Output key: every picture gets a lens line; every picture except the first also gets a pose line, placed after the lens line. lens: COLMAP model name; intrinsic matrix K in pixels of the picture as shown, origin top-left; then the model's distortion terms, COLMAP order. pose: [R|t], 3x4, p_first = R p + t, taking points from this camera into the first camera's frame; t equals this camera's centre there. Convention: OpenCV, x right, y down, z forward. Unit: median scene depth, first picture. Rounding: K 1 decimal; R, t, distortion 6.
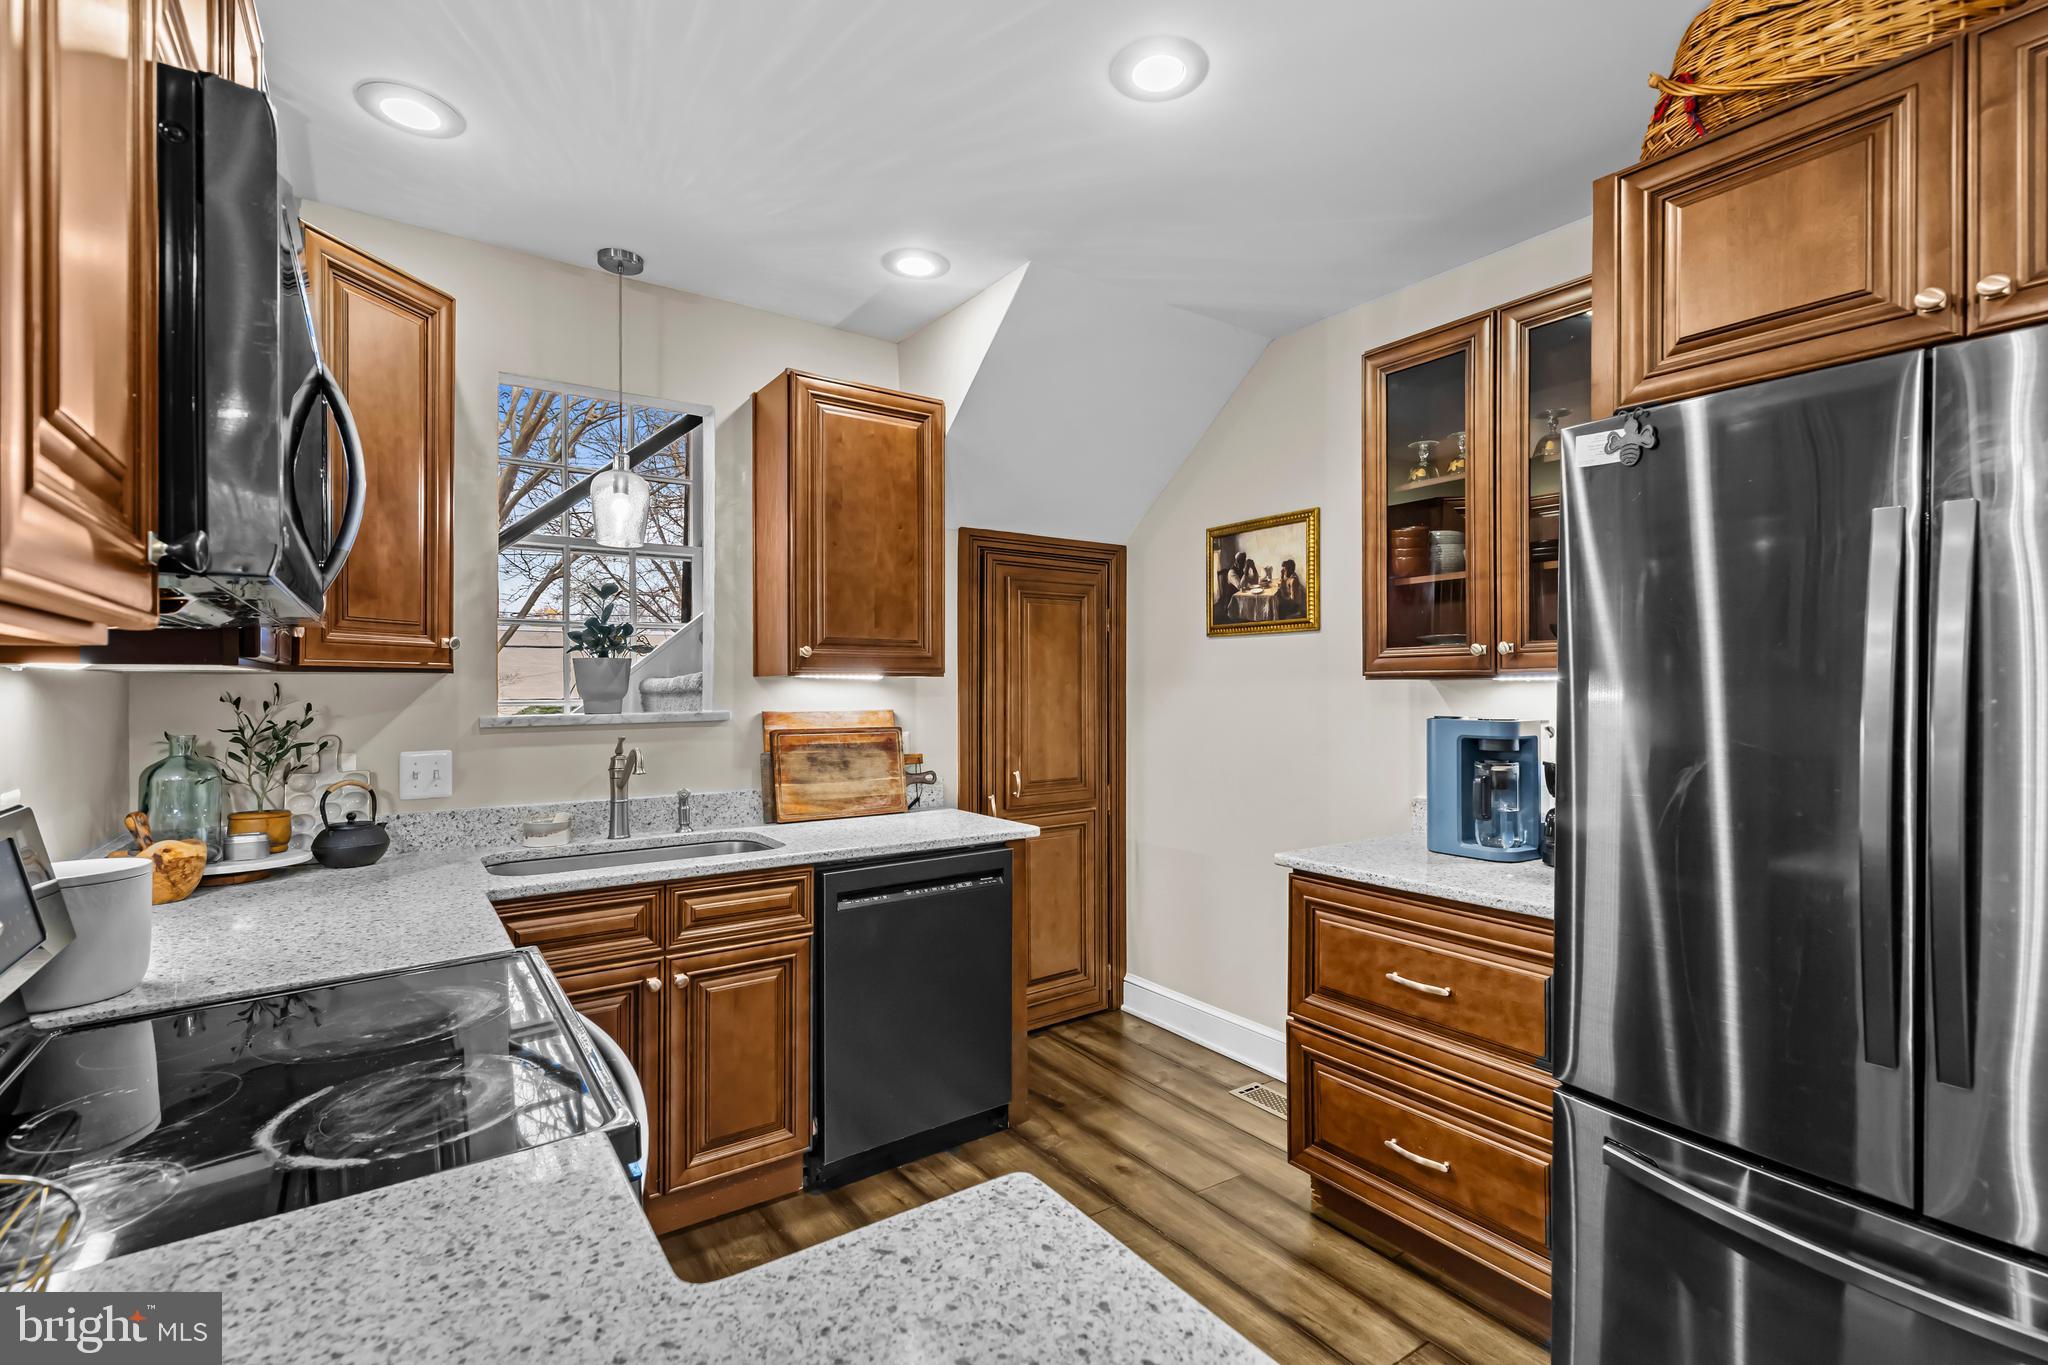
lens RADIAL K [[928.2, 0, 1041.4], [0, 928.2, 679.2], [0, 0, 1]] dist [0.008885, 0.000006]
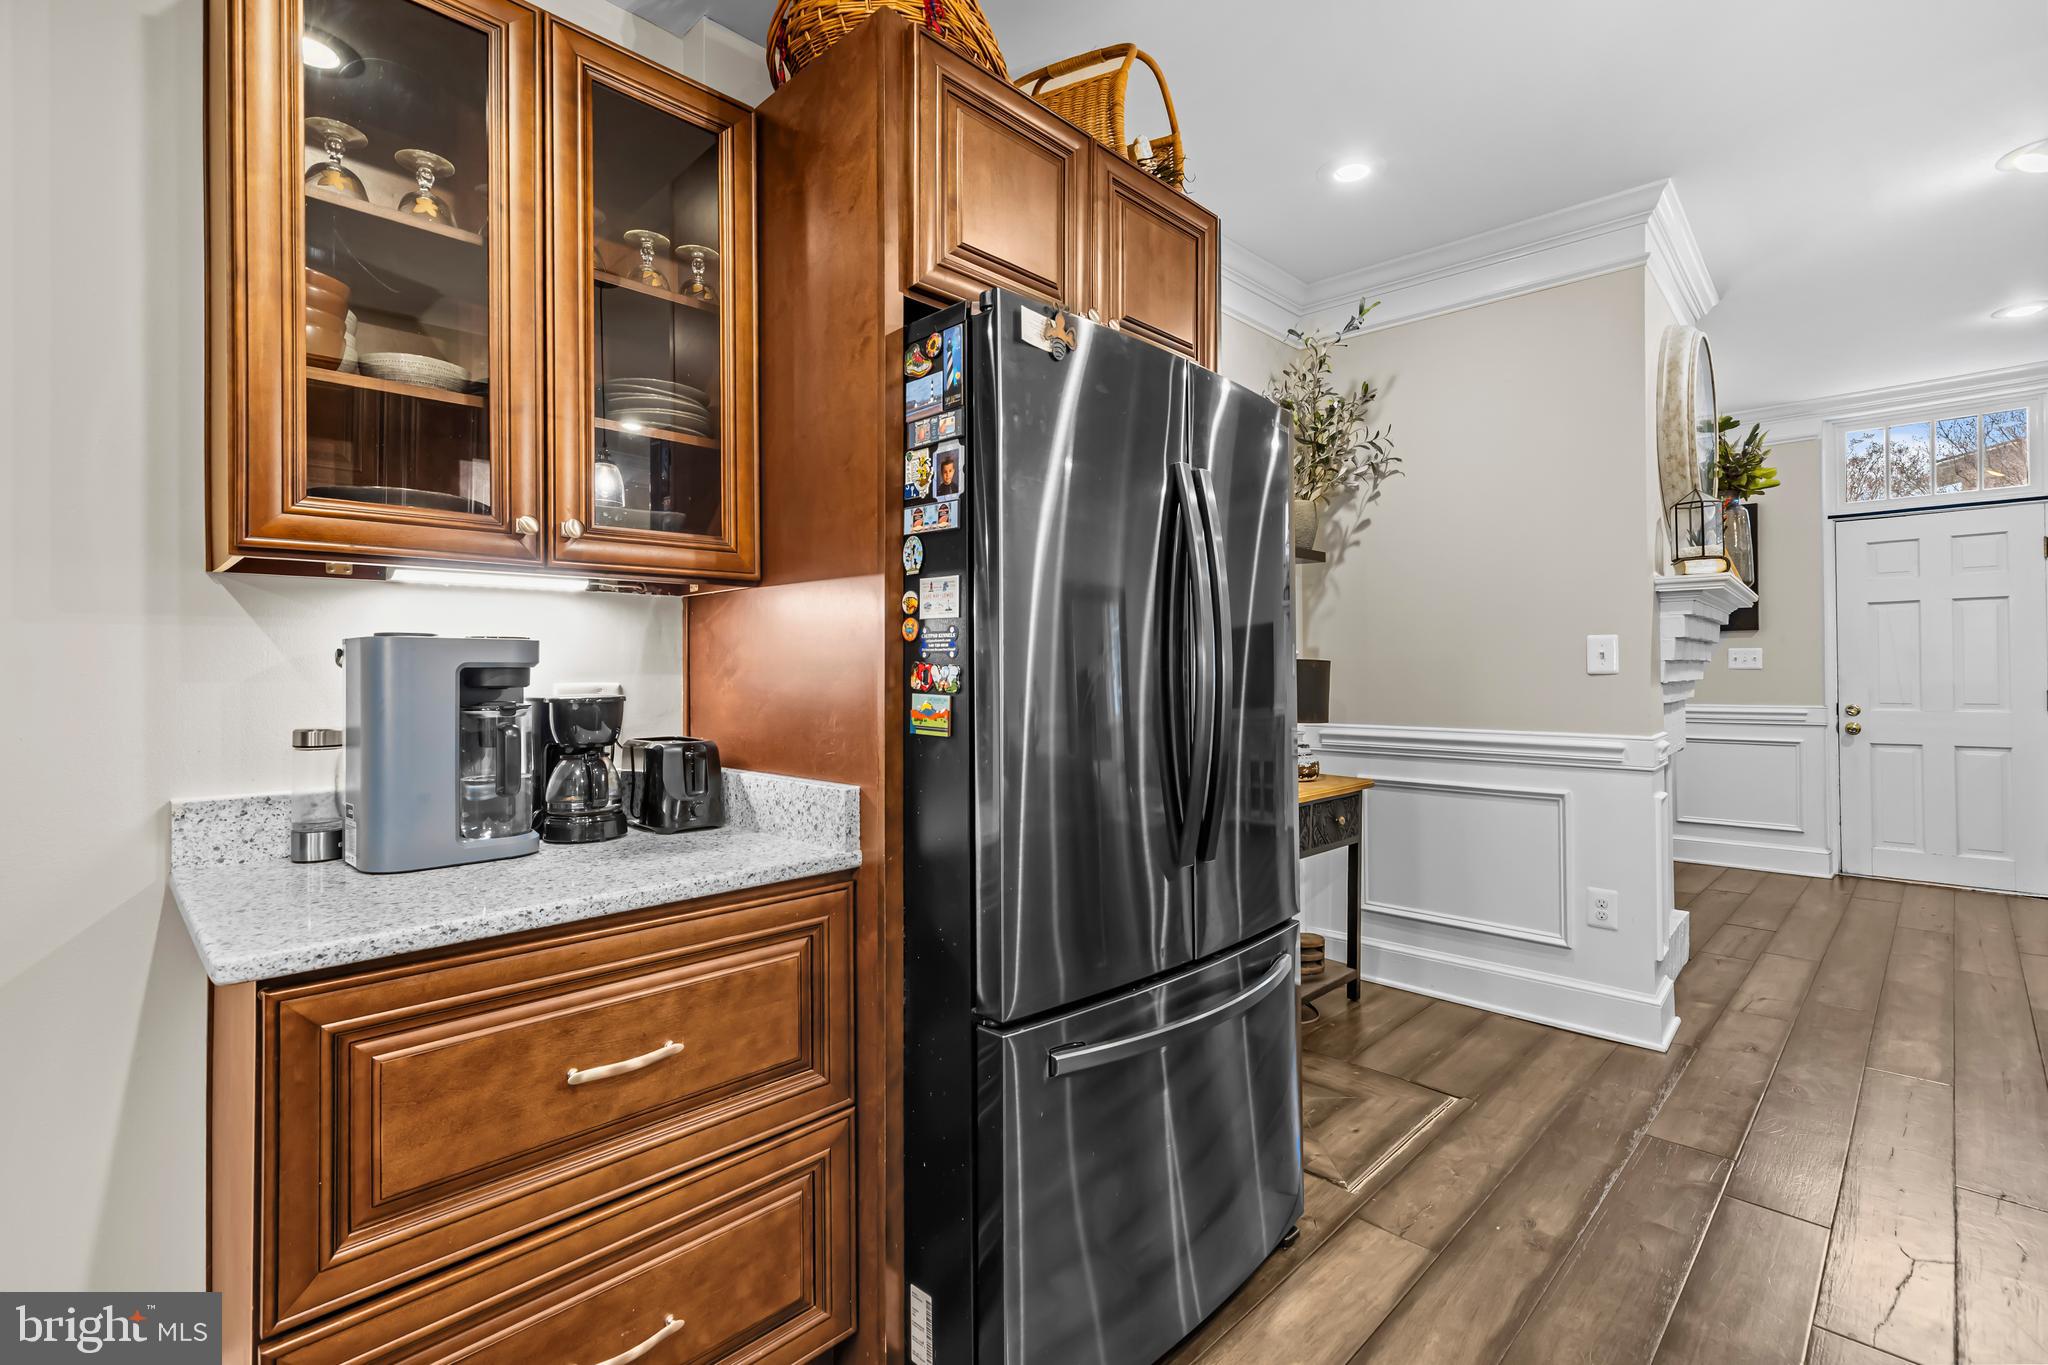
lens RADIAL K [[939.4, 0, 1045.3], [0, 939.4, 677.1], [0, 0, 1]] dist [0.013593, -0.000222]
pose [[-0.196452, -0.005673, 0.980497, -0.177853], [-0.001868, 0.999984, 0.005411, 0.052510], [-0.980512, -0.000769, -0.196460, 0.609809]]
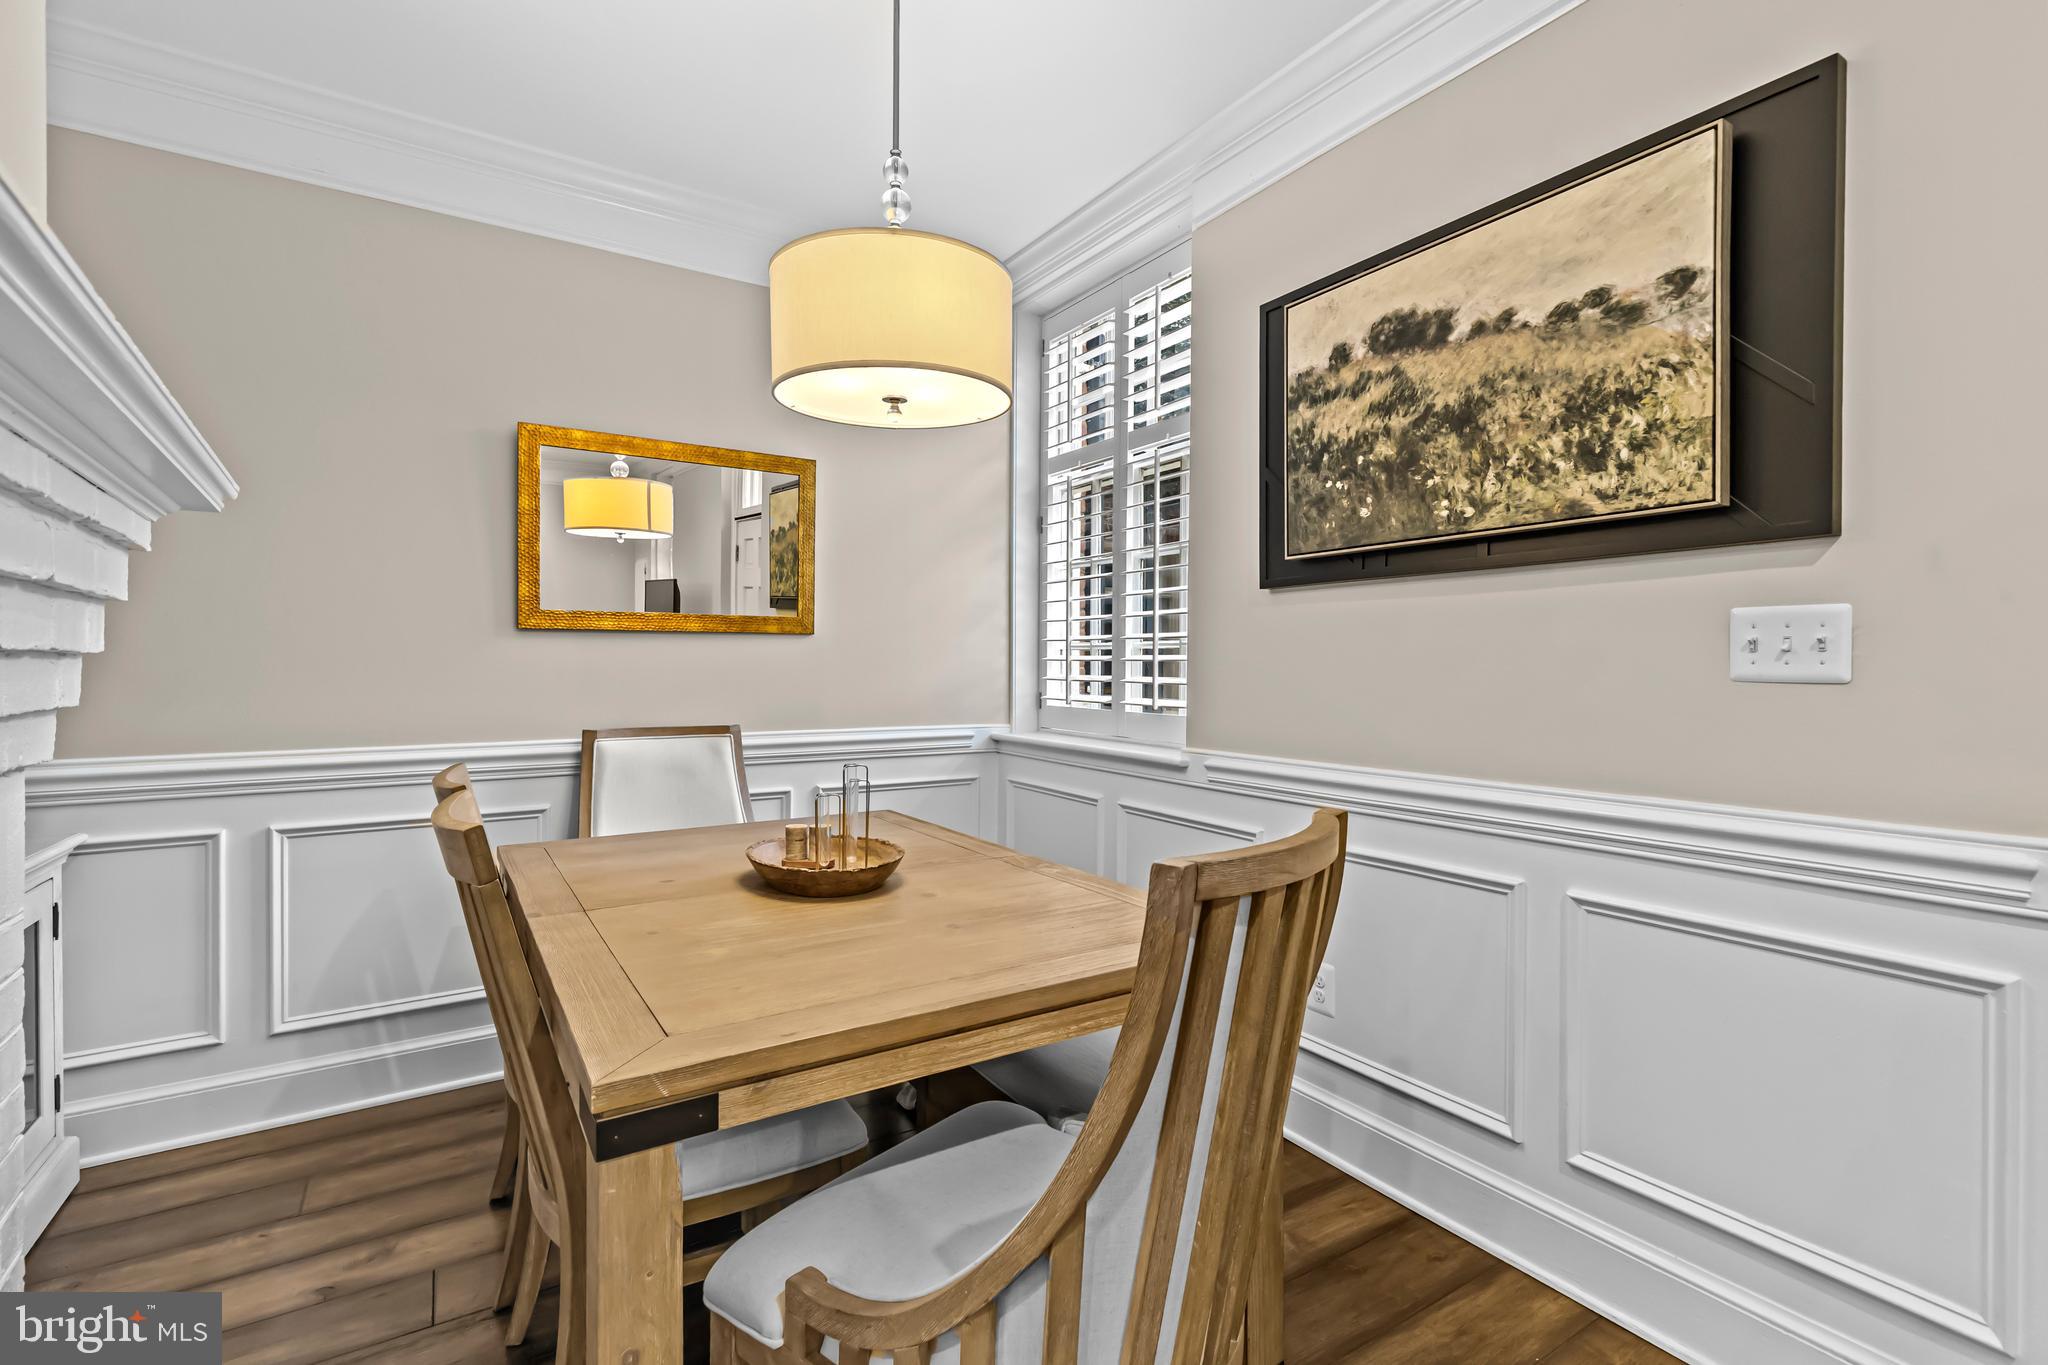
lens RADIAL K [[928.3, 0, 1041.2], [0, 928.3, 673.4], [0, 0, 1]] dist [0.008699, -0.000371]
pose [[0.035101, -0.005924, 0.999366, 0.910382], [-0.007513, 0.999953, 0.006191, 0.039721], [-0.999356, -0.007725, 0.035055, -0.787000]]
